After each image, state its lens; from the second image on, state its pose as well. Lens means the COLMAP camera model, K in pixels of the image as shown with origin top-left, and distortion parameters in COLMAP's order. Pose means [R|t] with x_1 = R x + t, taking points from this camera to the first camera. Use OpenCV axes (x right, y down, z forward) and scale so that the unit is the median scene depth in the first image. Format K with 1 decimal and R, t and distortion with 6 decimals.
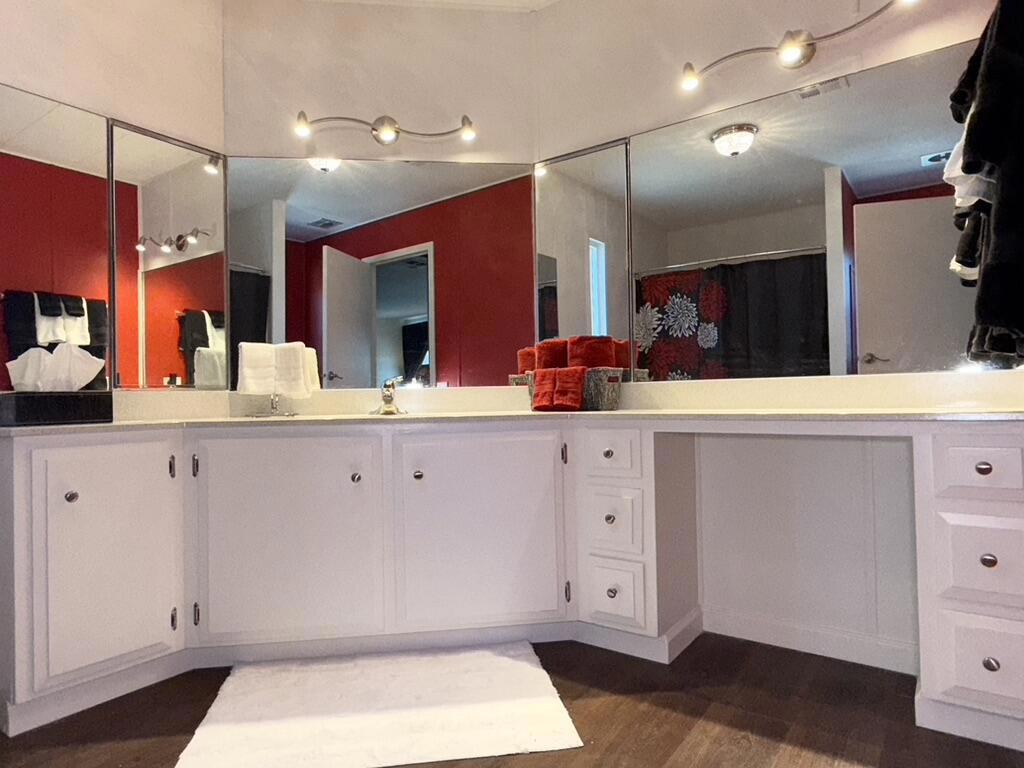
lens RADIAL K [[620.0, 0, 511.3], [0, 620.0, 388.4], [0, 0, 1]] dist [0.009414, 0.004628]
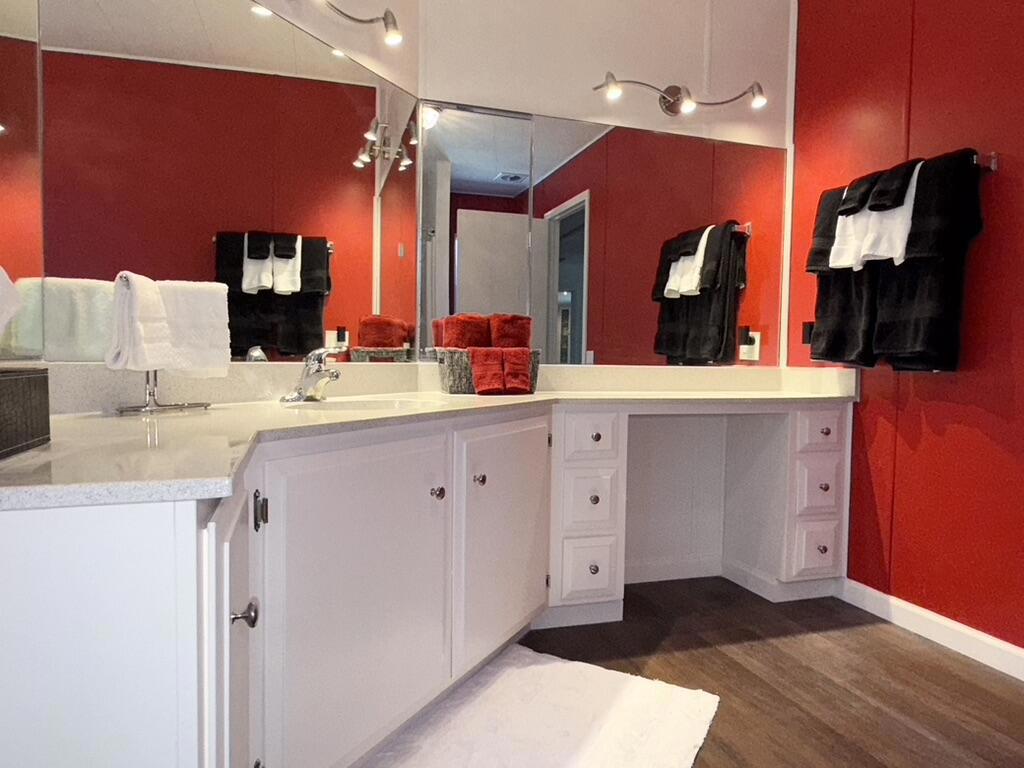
lens RADIAL K [[658.4, 0, 510.9], [0, 658.4, 381.7], [0, 0, 1]] dist [0.019277, 0.000411]
pose [[0.595186, 0.002998, 0.803582, -0.827052], [-0.038395, 0.998957, 0.024710, -0.008664], [-0.802670, -0.045561, 0.594681, 0.473260]]
